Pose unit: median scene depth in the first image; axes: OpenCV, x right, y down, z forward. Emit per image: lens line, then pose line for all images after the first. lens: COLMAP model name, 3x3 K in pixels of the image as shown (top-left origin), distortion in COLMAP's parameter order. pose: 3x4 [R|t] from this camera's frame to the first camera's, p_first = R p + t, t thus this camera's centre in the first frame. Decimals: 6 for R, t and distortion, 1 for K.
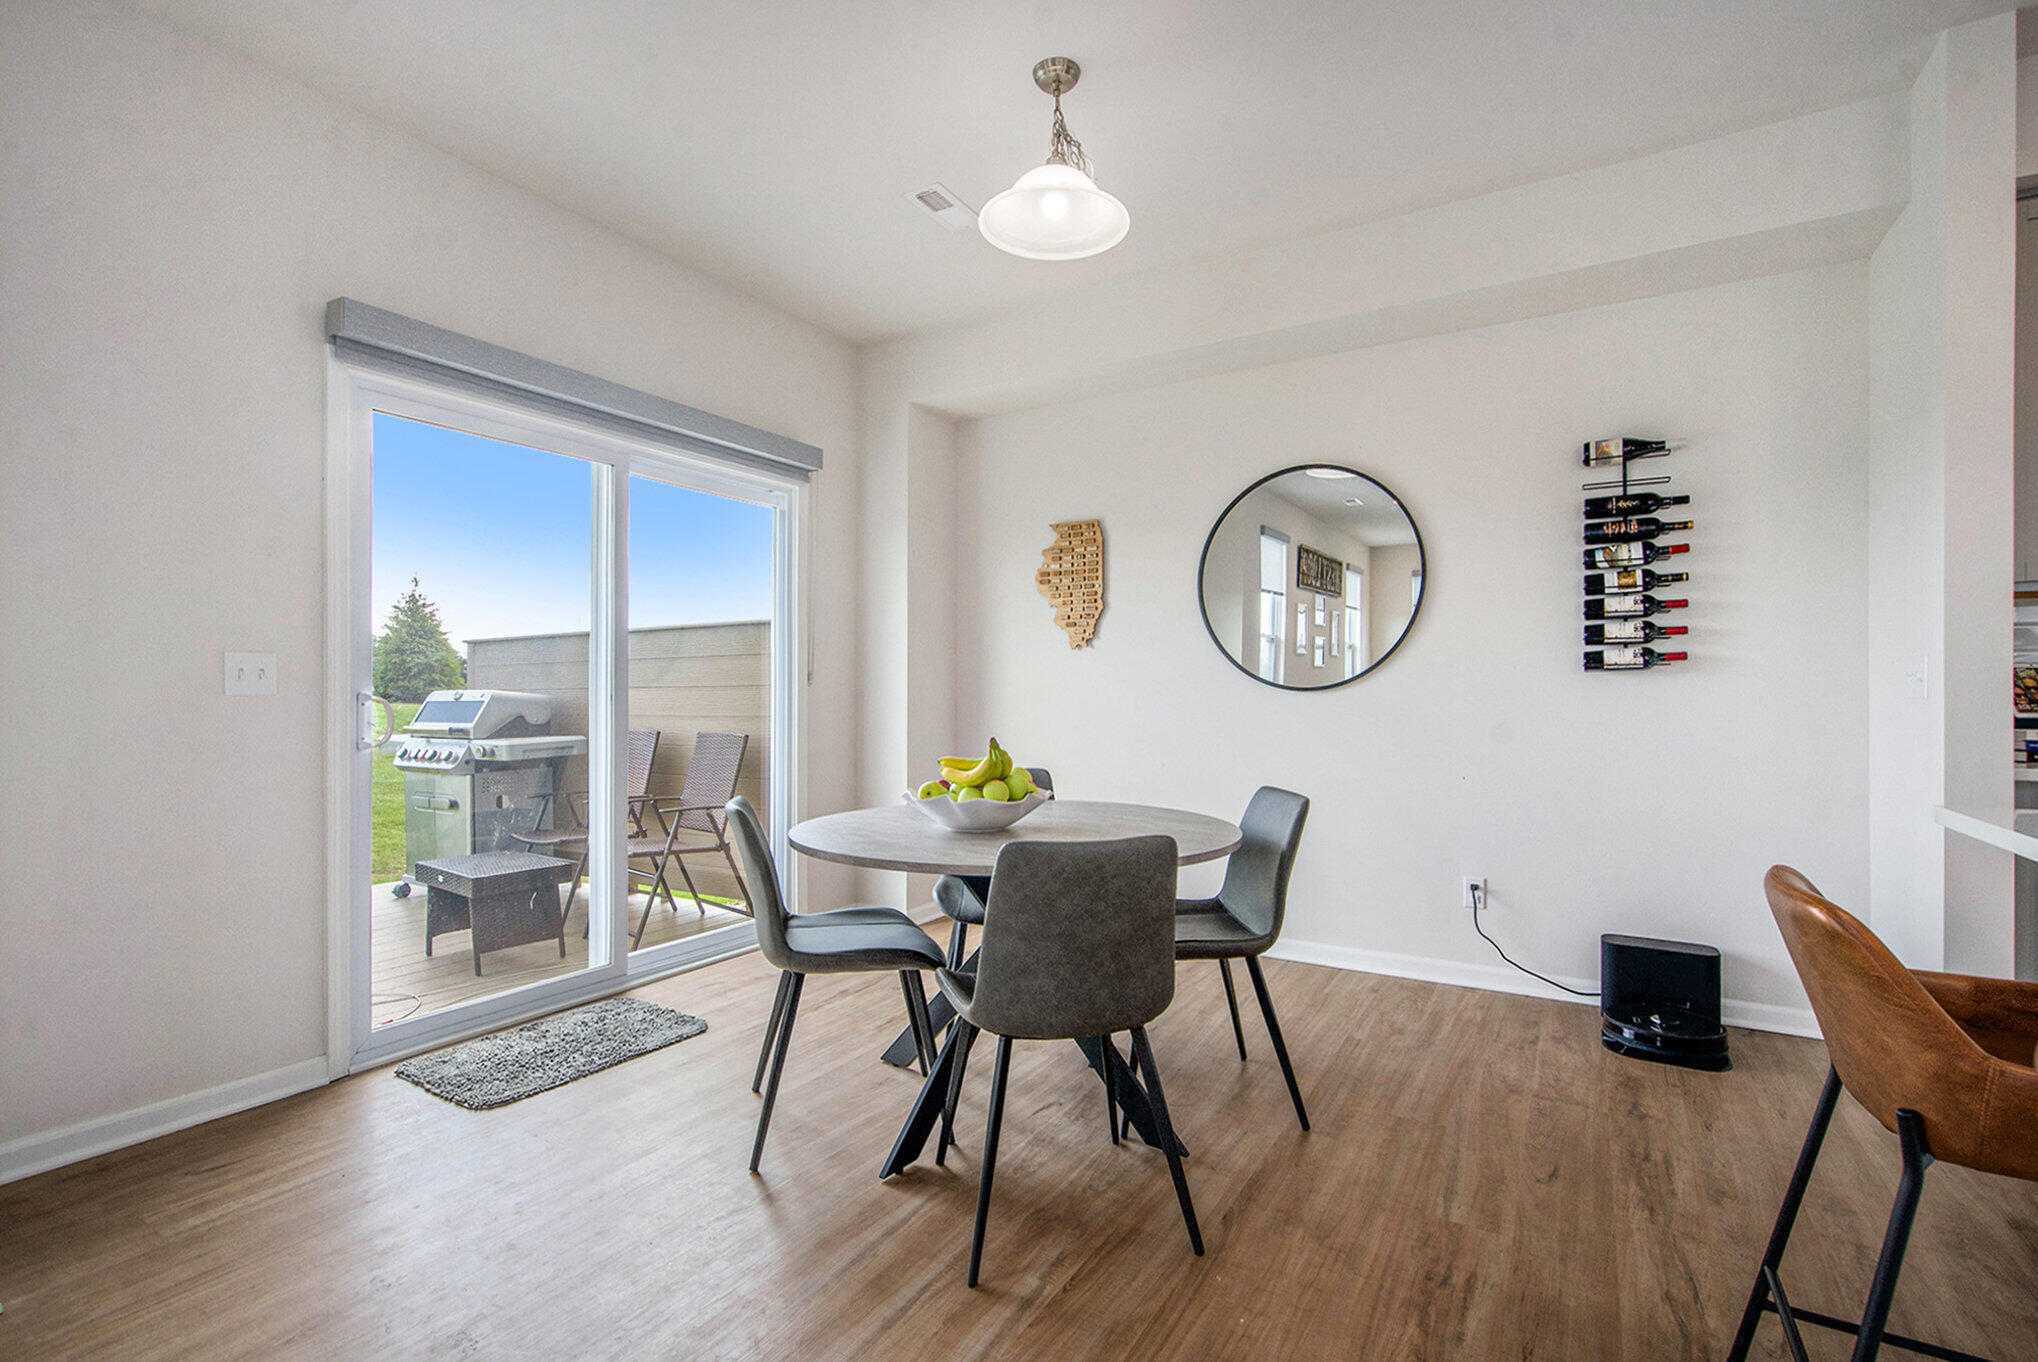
lens RADIAL K [[957.7, 0, 1014.6], [0, 957.7, 684.9], [0, 0, 1]] dist [0.001464, 0.000563]
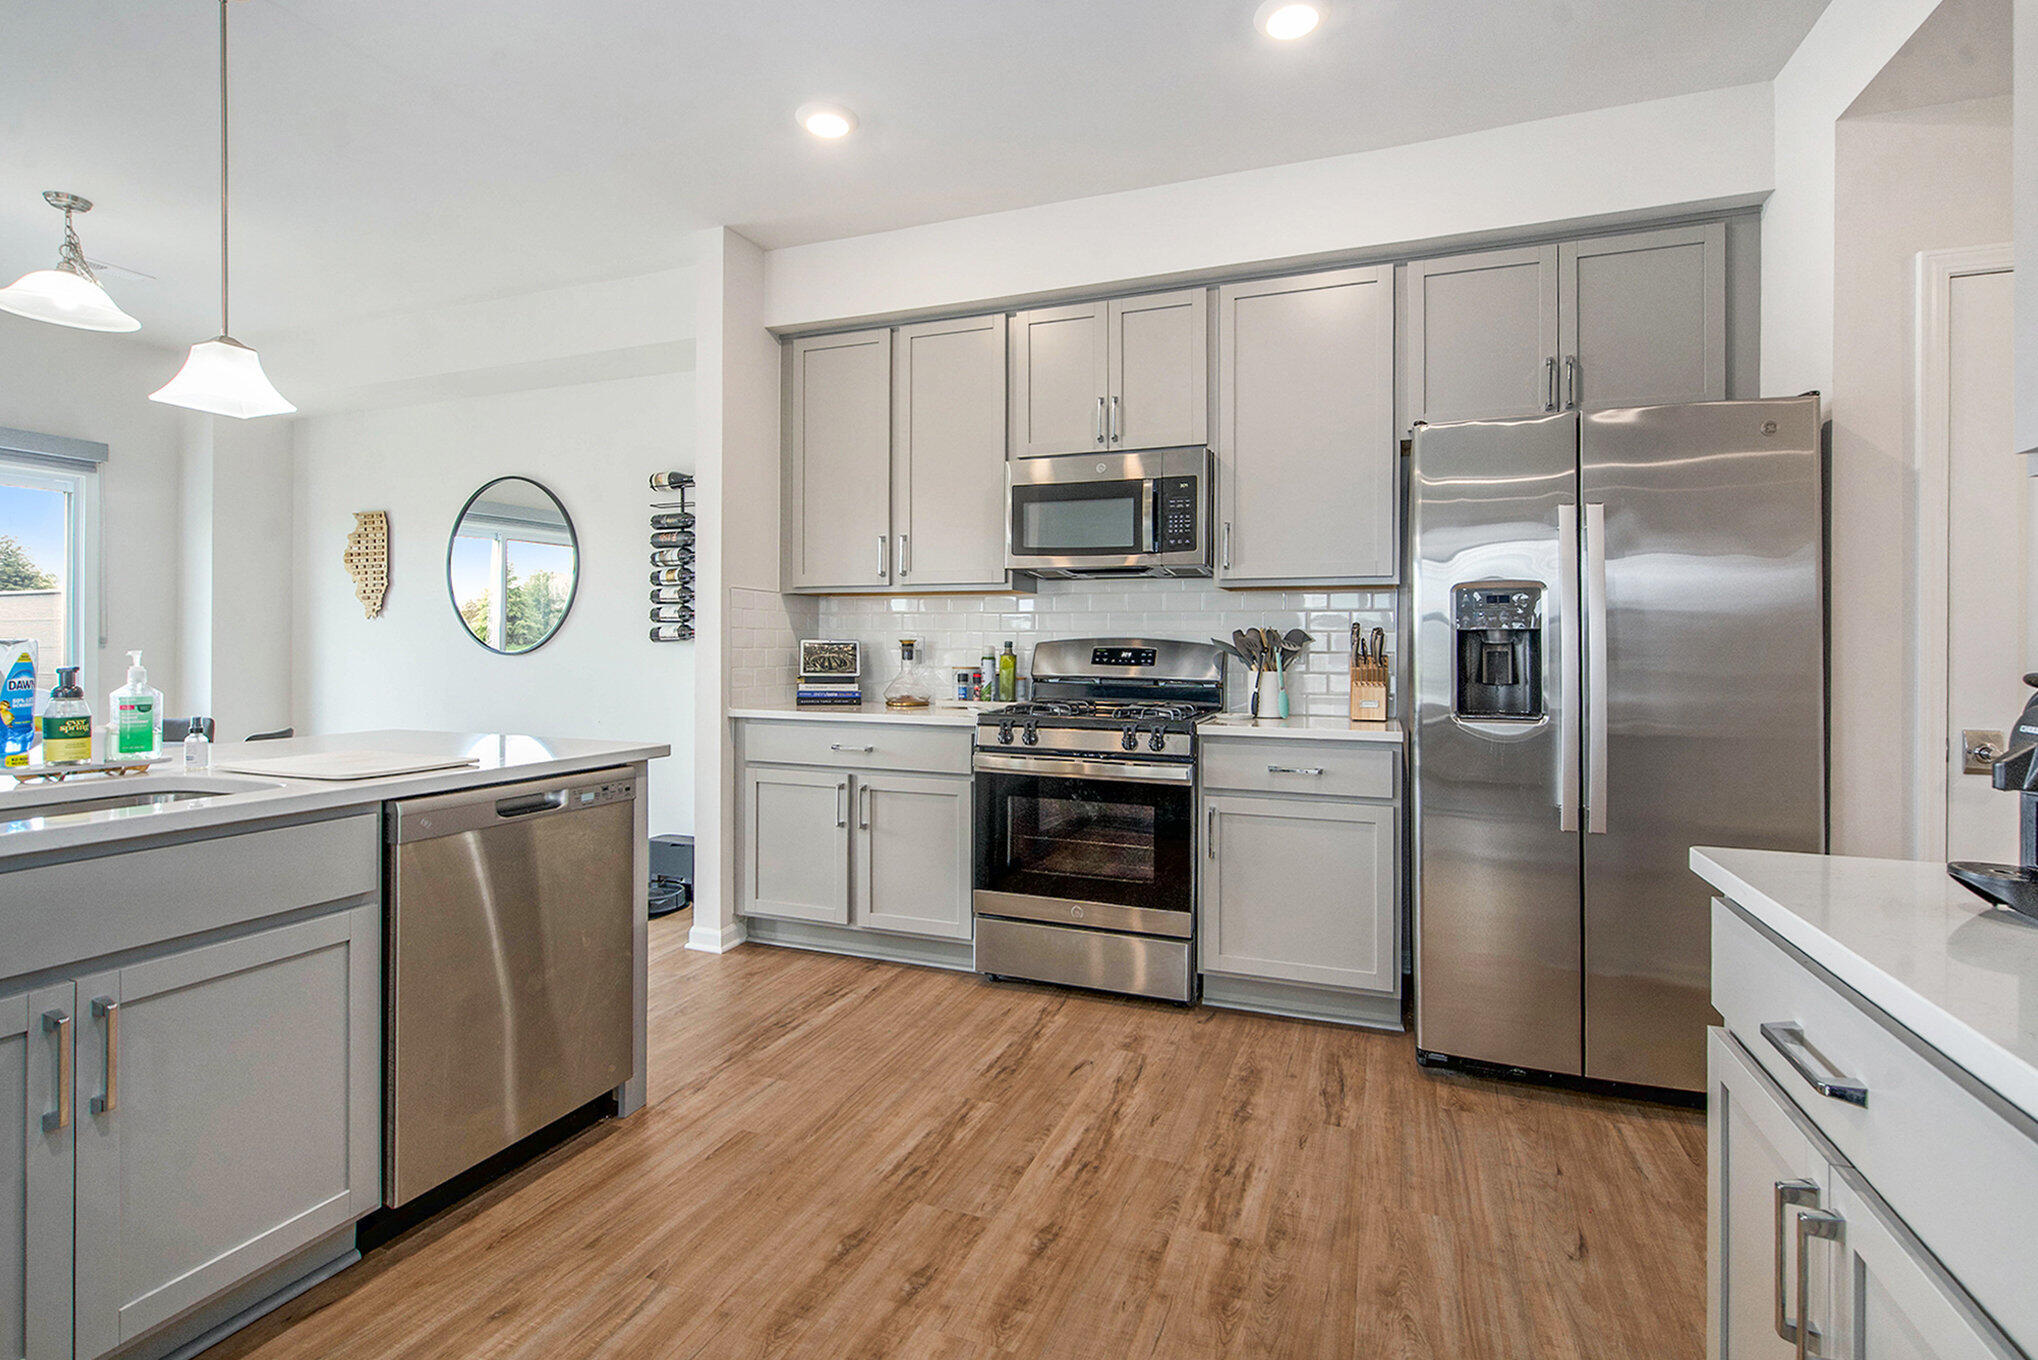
lens RADIAL K [[941.4, 0, 1062.7], [0, 941.4, 645.8], [0, 0, 1]] dist [-0.029222, -0.000139]
pose [[0.975561, 0.001828, 0.219721, 0.876171], [-0.004035, 0.999946, 0.009596, -0.023483], [-0.219692, -0.010248, 0.975516, -0.428340]]
